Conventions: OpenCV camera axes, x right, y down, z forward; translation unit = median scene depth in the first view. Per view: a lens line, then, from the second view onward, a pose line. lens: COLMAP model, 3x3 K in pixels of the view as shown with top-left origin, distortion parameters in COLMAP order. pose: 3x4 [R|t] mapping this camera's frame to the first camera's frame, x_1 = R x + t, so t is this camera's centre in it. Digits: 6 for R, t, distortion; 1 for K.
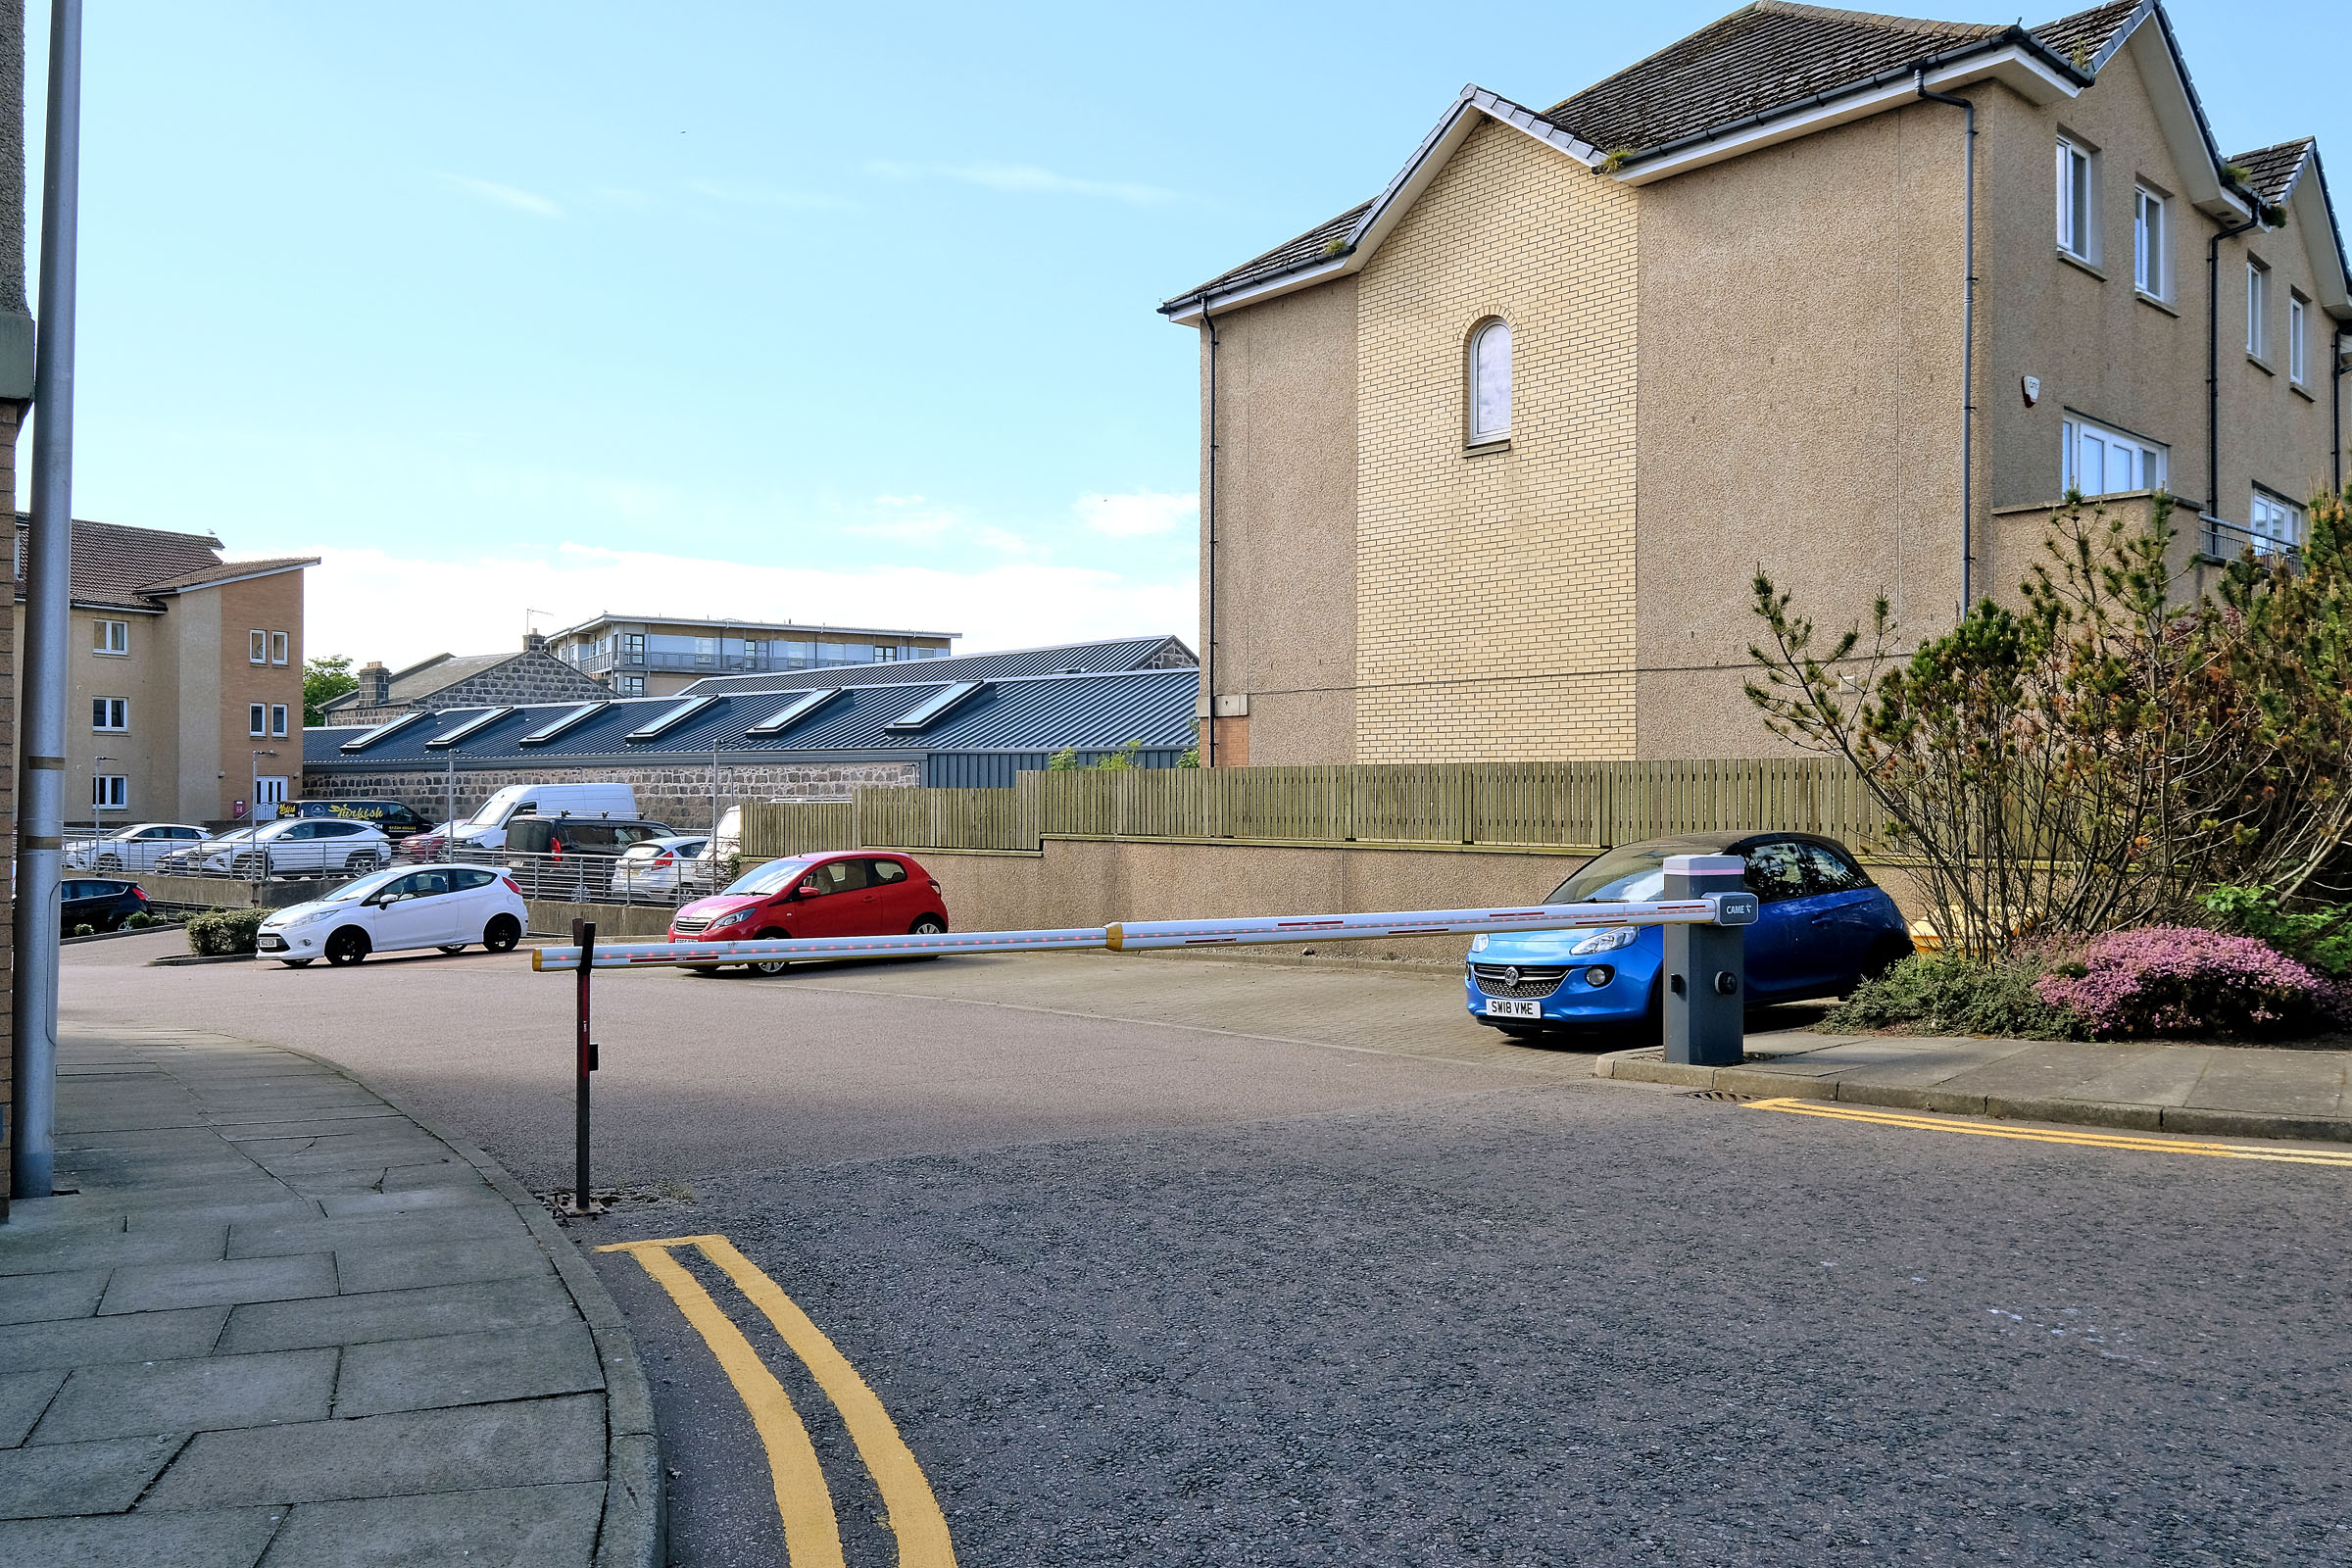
lens RADIAL K [[1746.2, 0, 1176.6], [0, 1746.2, 785.0], [0, 0, 1]] dist [0.004628, 0.001851]
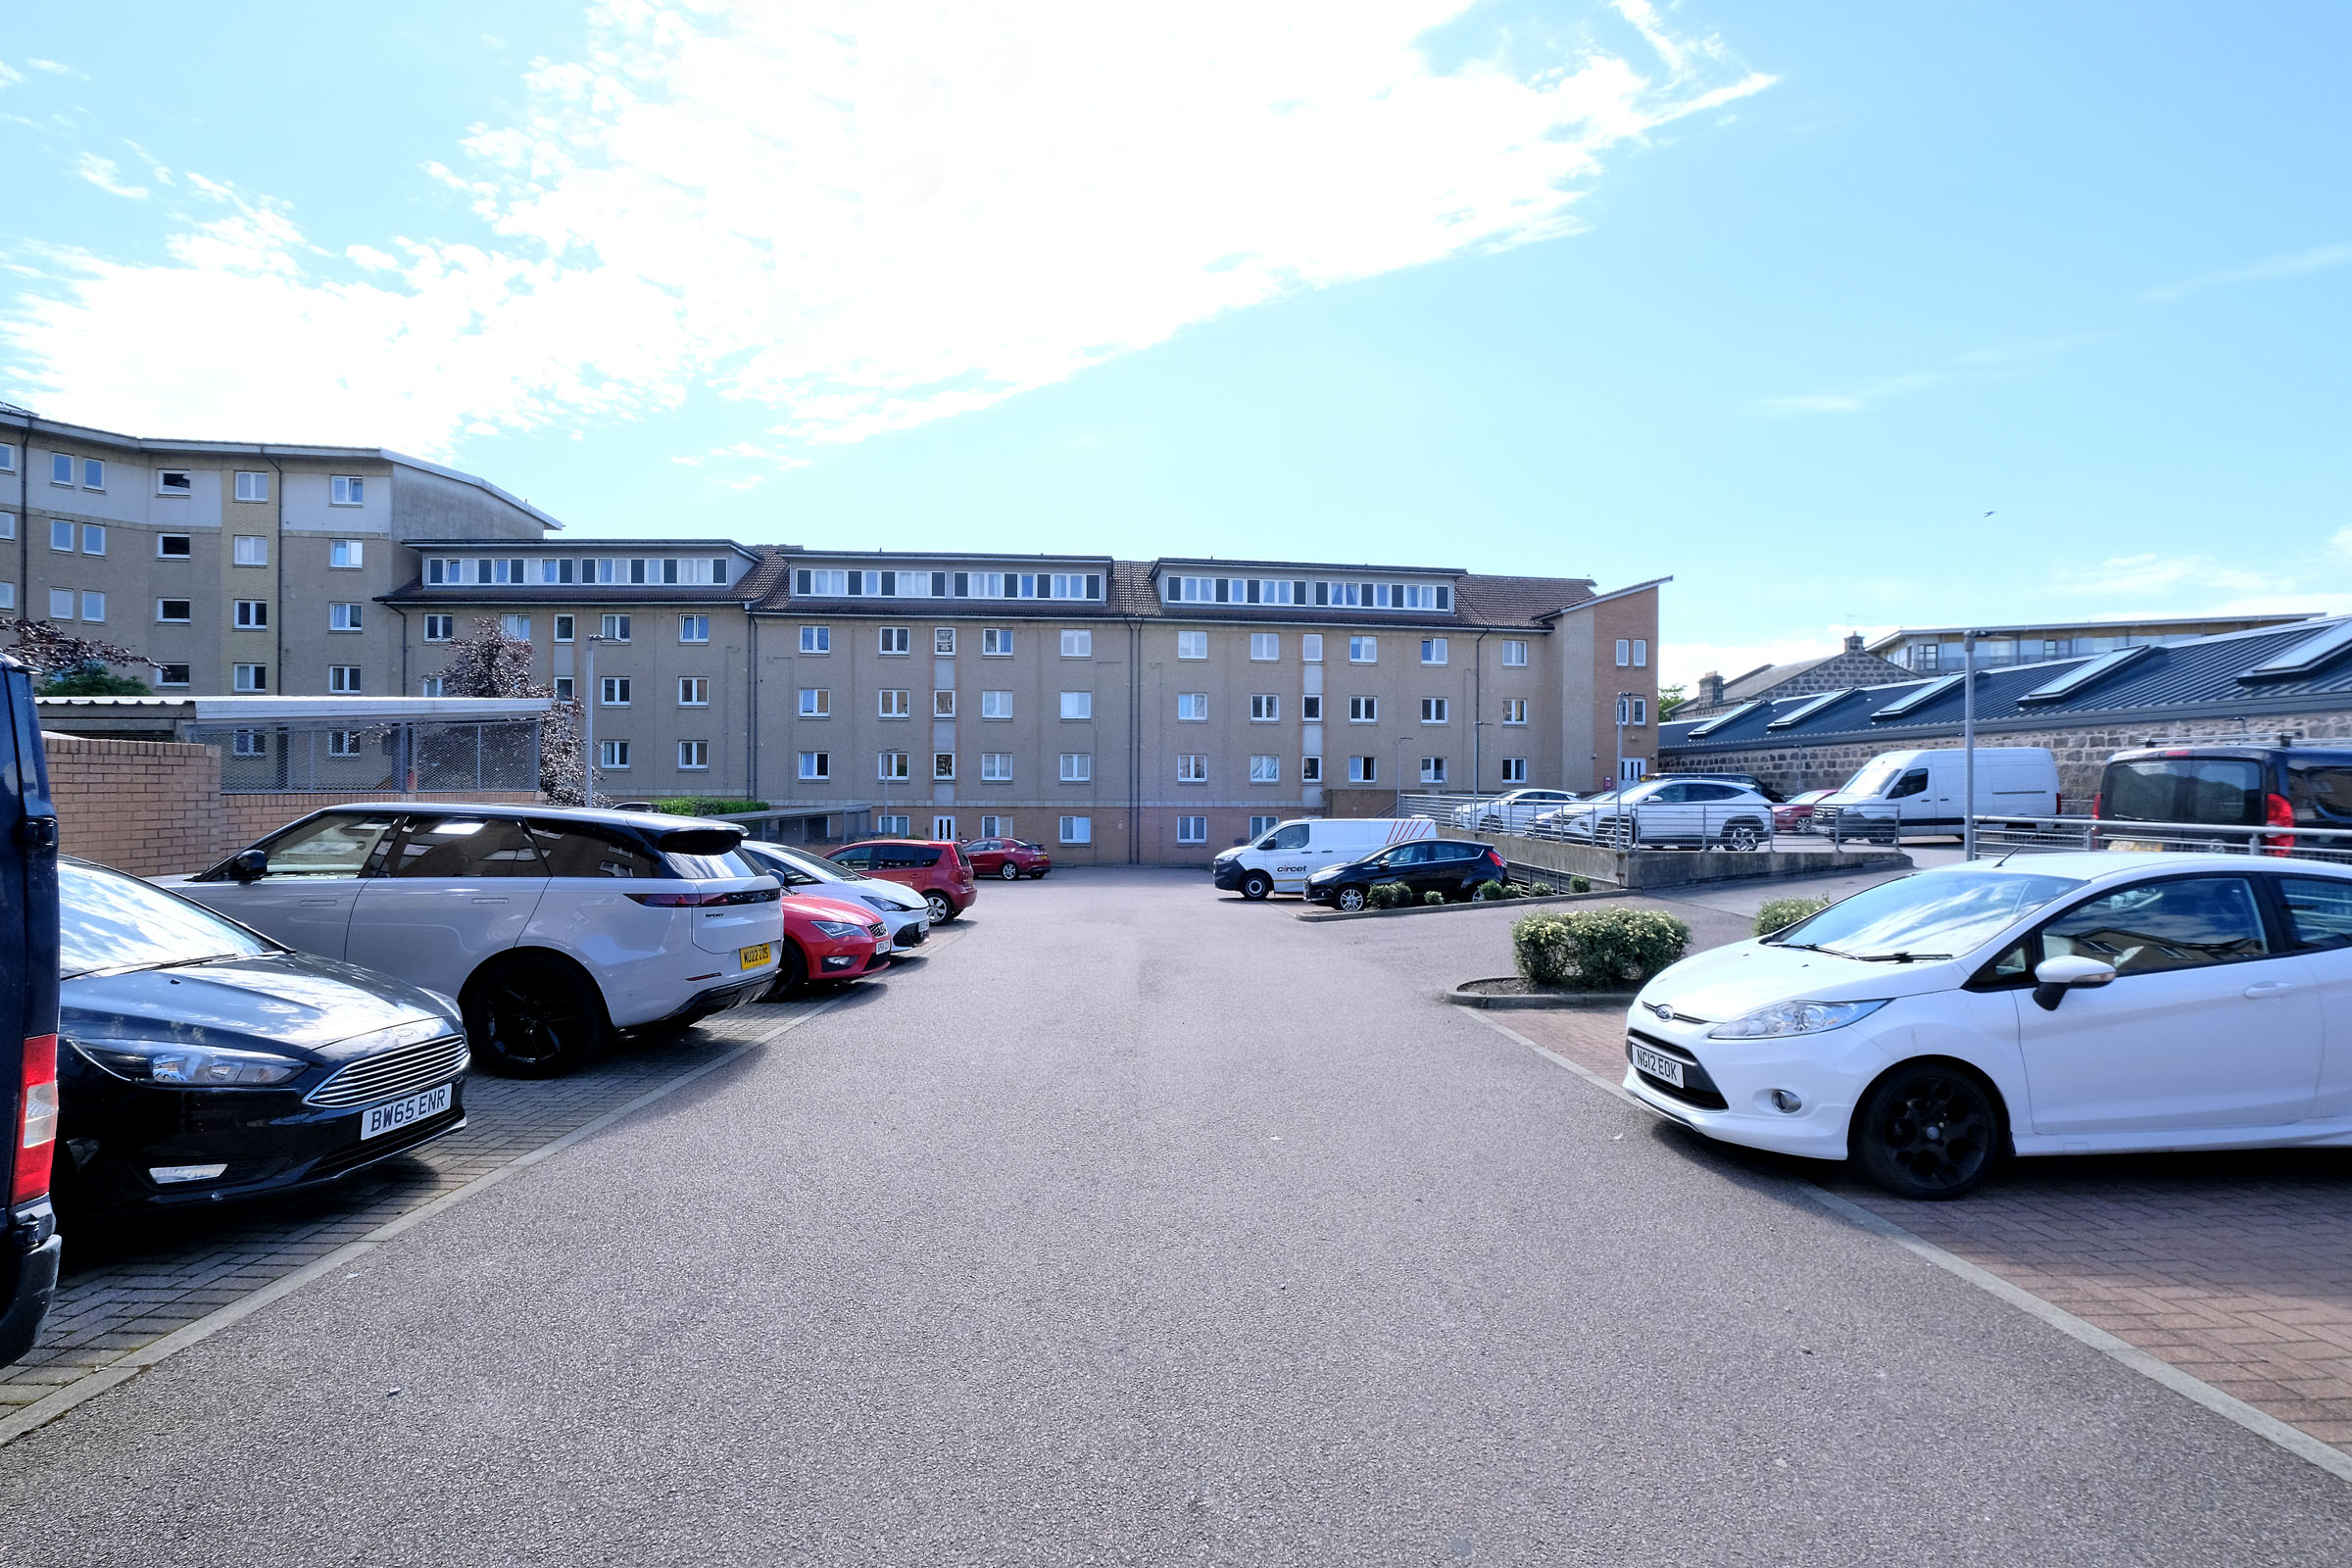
lens RADIAL K [[1016.9, 0, 1179.7], [0, 1016.9, 787.8], [0, 0, 1]] dist [0.001341, 0.000158]
pose [[0.626296, 0.000411, -0.779585, -0.172534], [0.002901, 0.999992, 0.002857, 0.014297], [0.779580, -0.004051, 0.626290, 0.327599]]
